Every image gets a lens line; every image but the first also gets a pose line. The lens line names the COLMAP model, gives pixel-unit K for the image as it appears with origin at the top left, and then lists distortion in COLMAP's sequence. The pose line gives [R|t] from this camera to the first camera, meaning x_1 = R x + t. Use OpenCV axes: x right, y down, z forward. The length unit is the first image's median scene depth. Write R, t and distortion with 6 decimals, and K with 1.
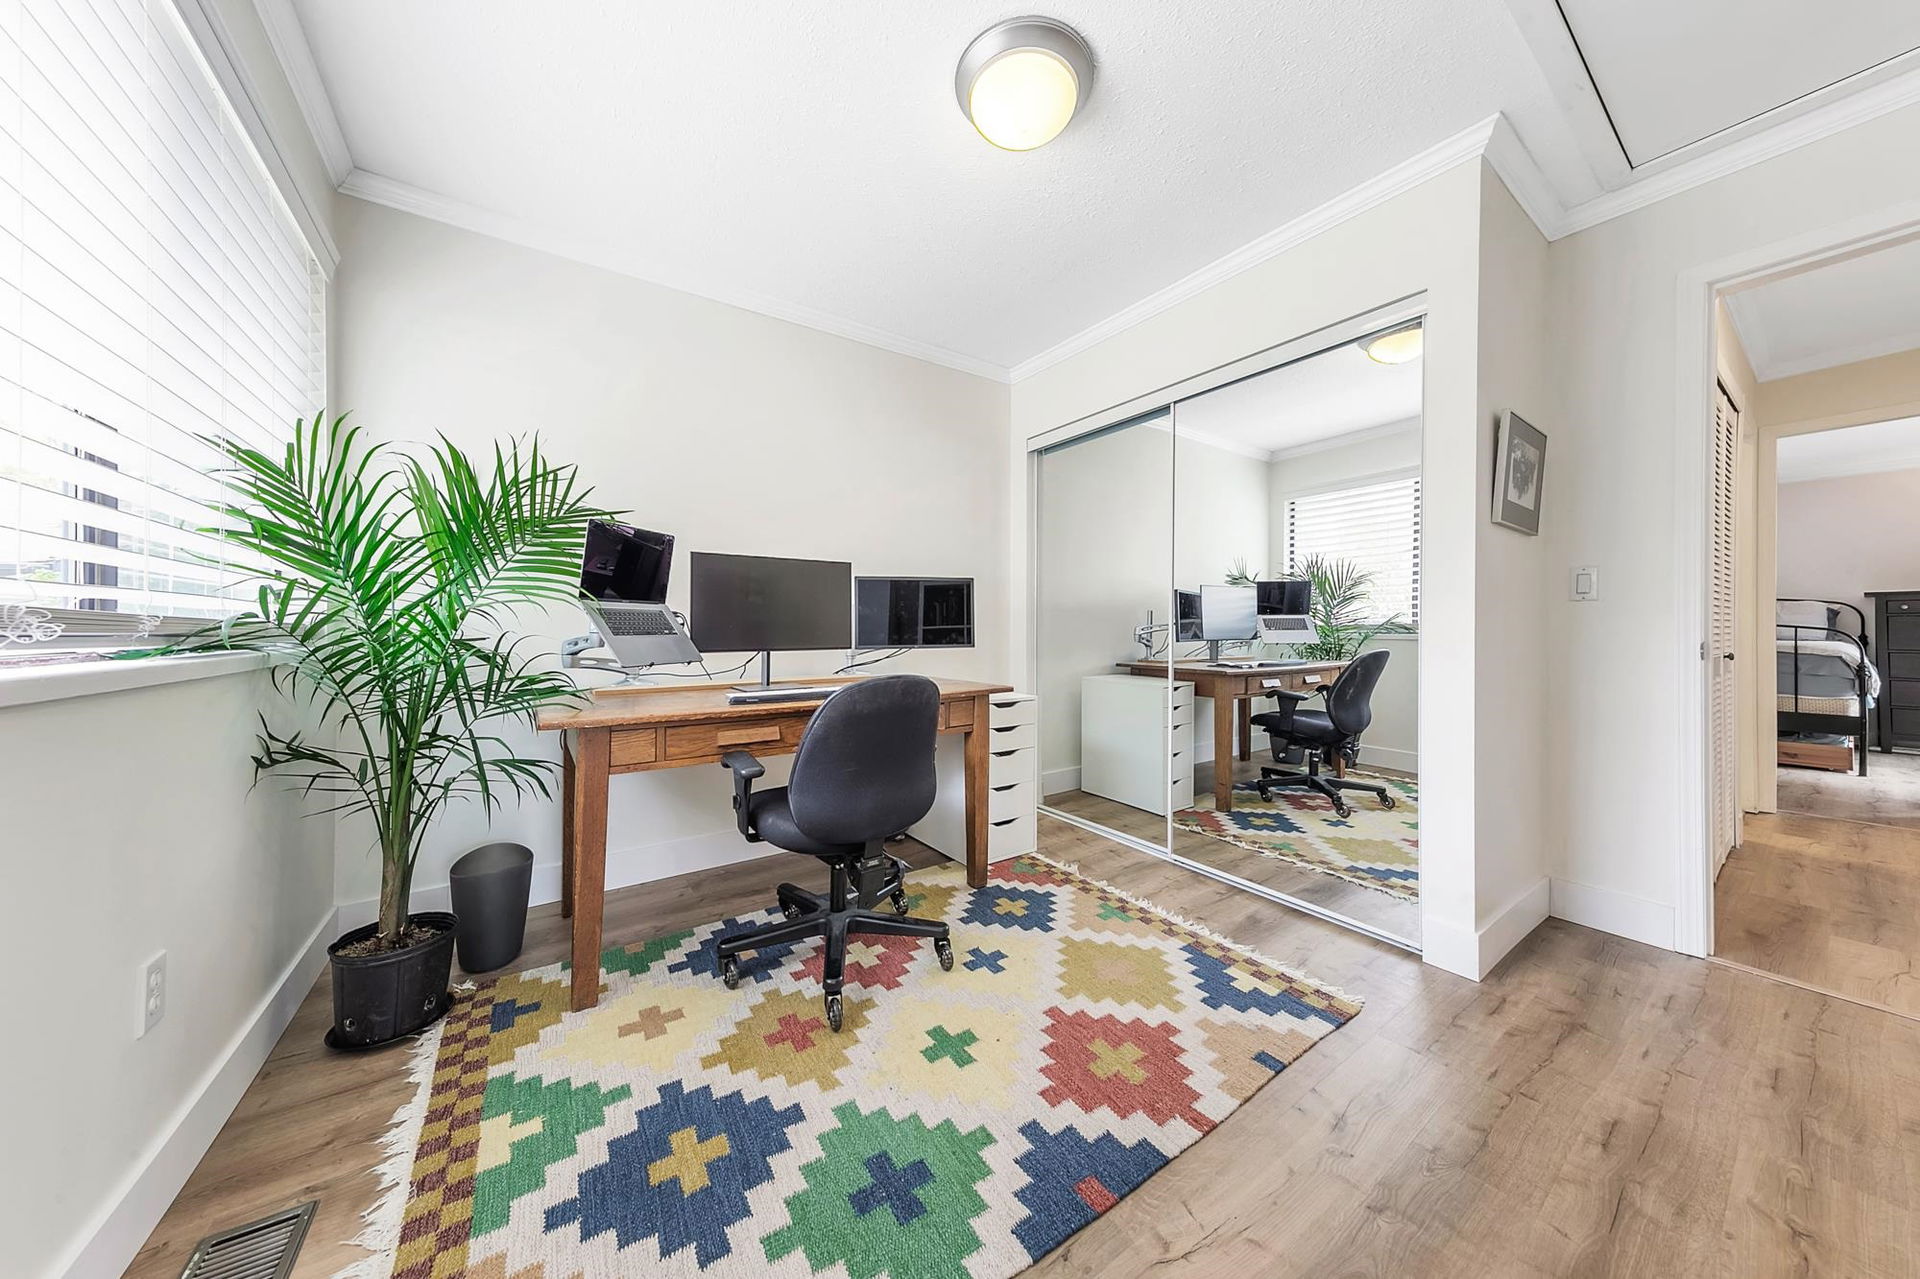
lens RADIAL K [[616.3, 0, 950.2], [0, 616.3, 641.6], [0, 0, 1]] dist [0.006886, 0.000131]
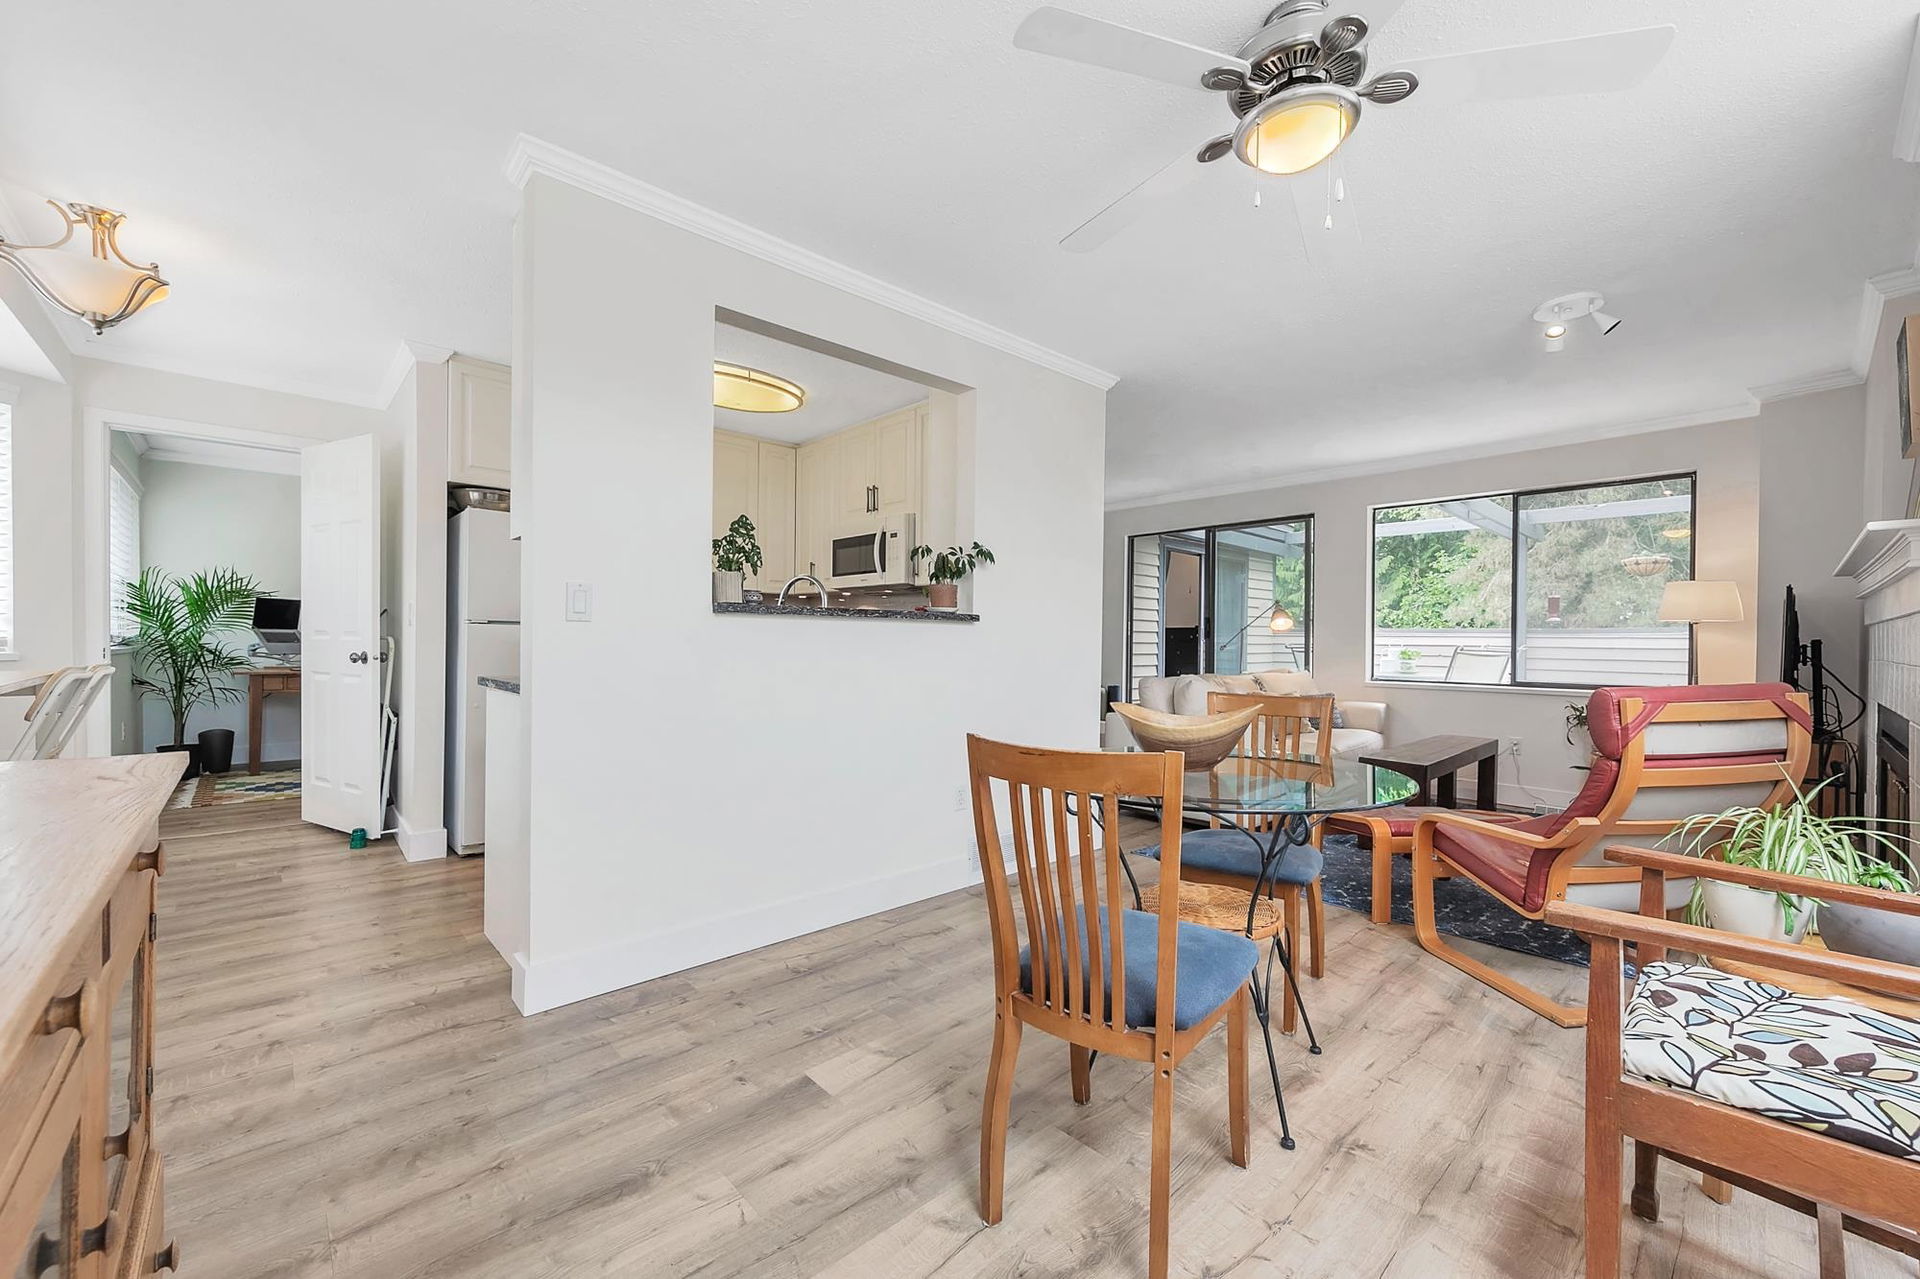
lens RADIAL K [[745.5, 0, 960.1], [0, 745.5, 653.2], [0, 0, 1]] dist [0.000530, -0.000860]
pose [[0.987757, -0.010484, 0.155646, 1.918937], [0.009779, 0.999938, 0.005297, 0.050315], [-0.155692, -0.003710, 0.987799, -2.653088]]
